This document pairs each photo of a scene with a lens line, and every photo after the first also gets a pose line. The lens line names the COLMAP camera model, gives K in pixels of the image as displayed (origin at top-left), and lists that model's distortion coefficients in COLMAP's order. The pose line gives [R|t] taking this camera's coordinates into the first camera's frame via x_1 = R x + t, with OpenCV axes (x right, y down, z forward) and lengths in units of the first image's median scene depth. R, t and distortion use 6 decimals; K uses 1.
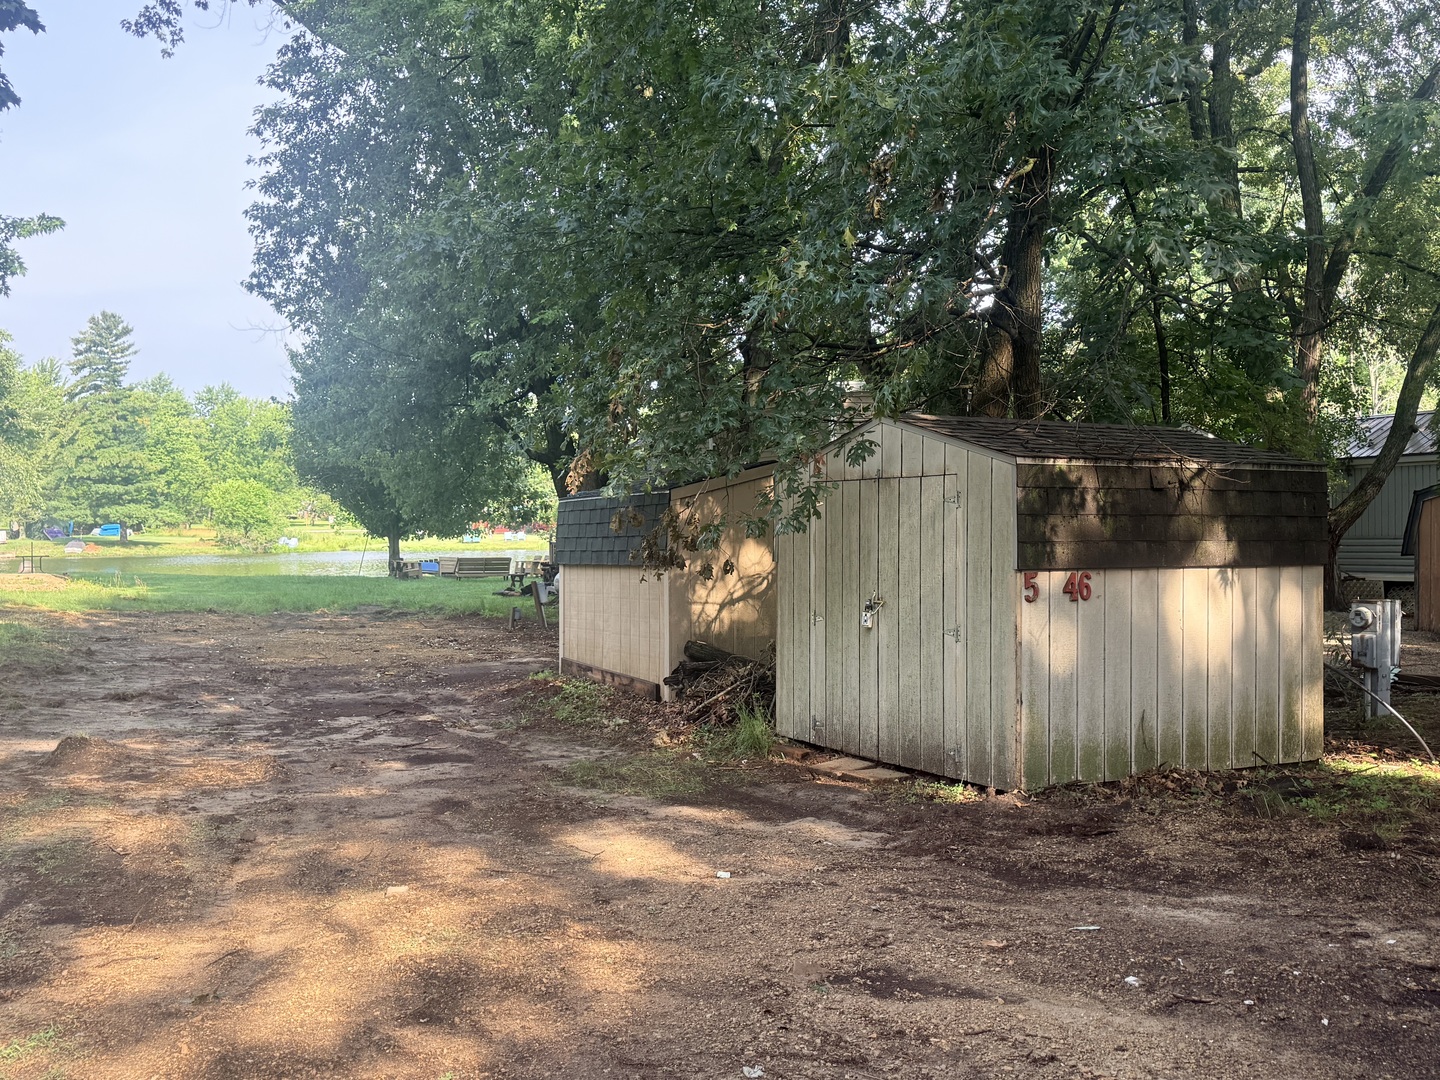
lens RADIAL K [[1412.2, 0, 719.4], [0, 1412.2, 541.2], [0, 0, 1]] dist [-0.014915, 0.000000]
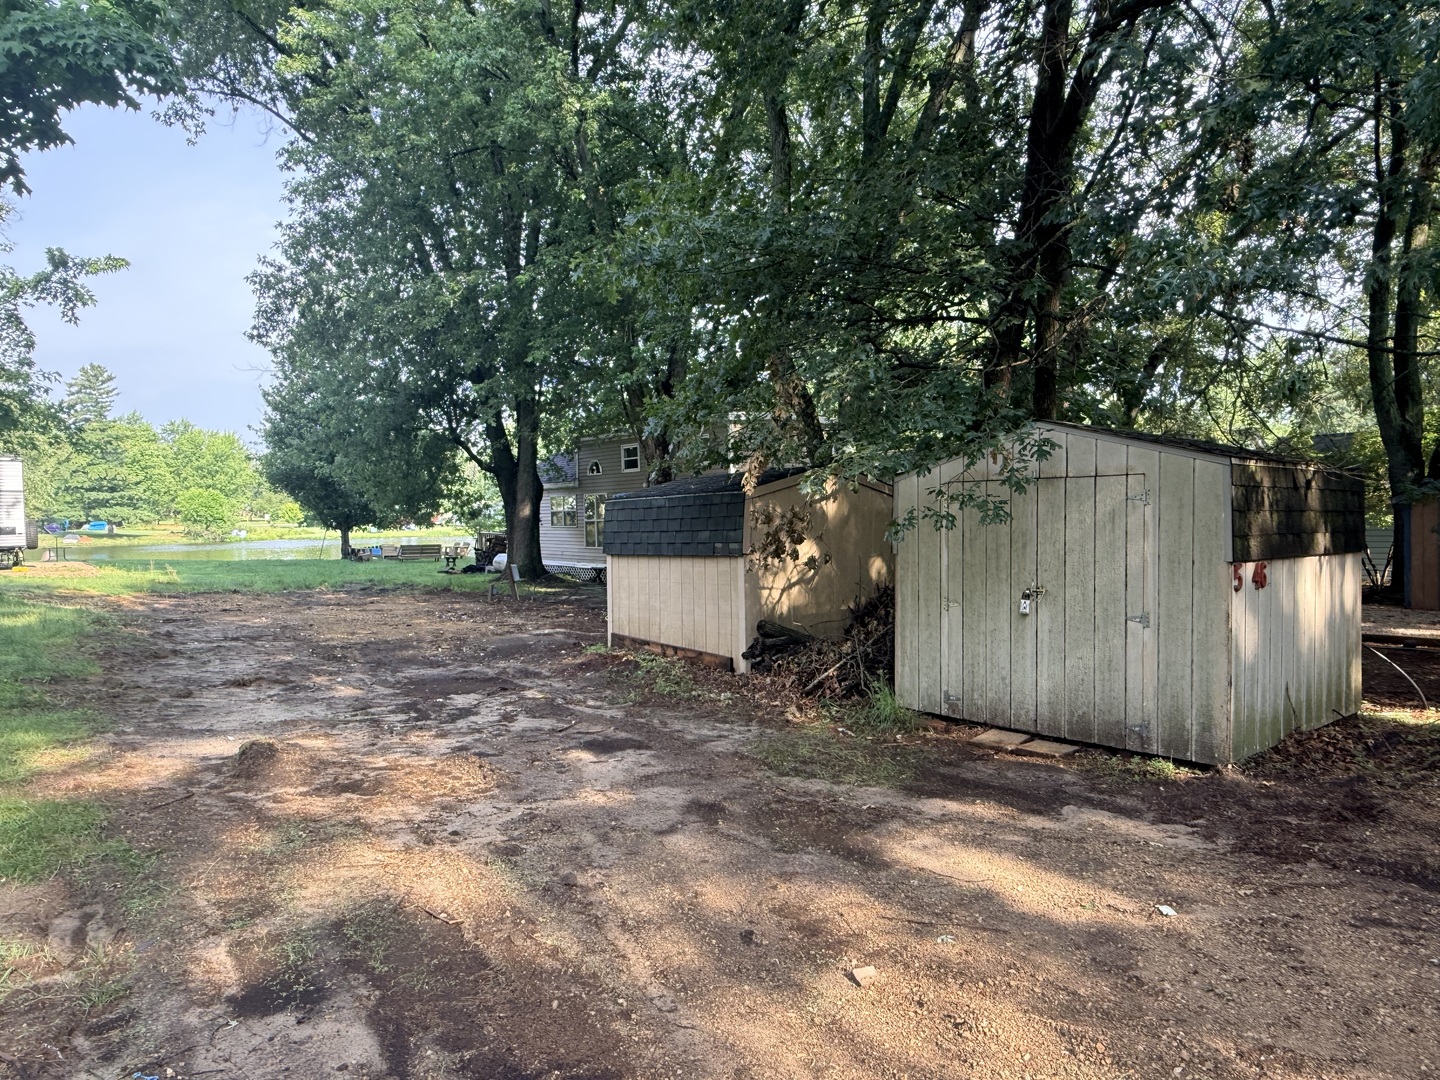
lens RADIAL K [[945.1, 0, 716.8], [0, 945.1, 534.8], [0, 0, 1]] dist [-0.031561, 0.021452]
pose [[0.983738, -0.010445, 0.179308, -0.077168], [0.009352, 0.999932, 0.006941, -0.002439], [-0.179368, -0.005151, 0.983768, 0.091732]]
